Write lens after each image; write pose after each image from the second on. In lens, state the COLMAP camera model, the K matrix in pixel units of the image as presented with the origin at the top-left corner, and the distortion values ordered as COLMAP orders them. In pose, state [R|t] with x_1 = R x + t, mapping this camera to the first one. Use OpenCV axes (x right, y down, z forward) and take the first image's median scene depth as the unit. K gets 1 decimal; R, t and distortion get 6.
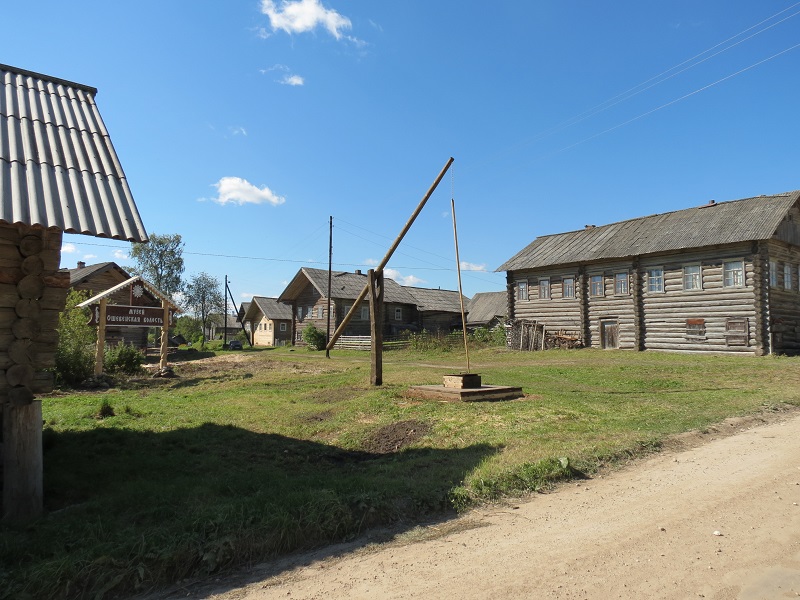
lens RADIAL K [[558.9, 0, 399.1], [0, 558.9, 293.5], [0, 0, 1]] dist [-0.033852, -0.007078]
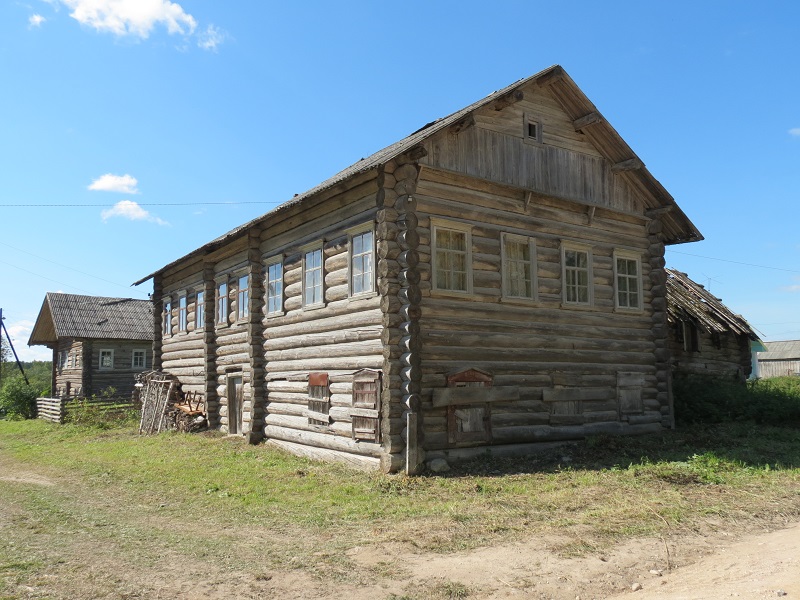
lens RADIAL K [[671.6, 0, 402.2], [0, 671.6, 299.6], [0, 0, 1]] dist [-0.053272, 0.009903]
pose [[0.999559, -0.025564, -0.015086, 0.297504], [0.024919, 0.998826, -0.041543, 0.005839], [0.016131, 0.041149, 0.999023, 0.234555]]
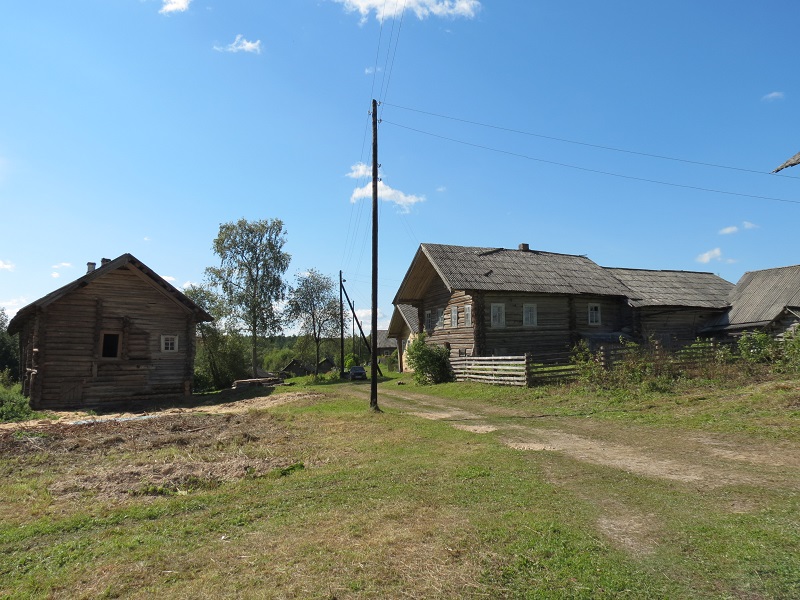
lens RADIAL K [[671.6, 0, 395.0], [0, 671.6, 304.3], [0, 0, 1]] dist [-0.053272, 0.009903]
pose [[0.934113, -0.049694, -0.353500, 0.058307], [0.049977, 0.998716, -0.008335, 0.025678], [0.353460, -0.009881, 0.935397, 0.349647]]
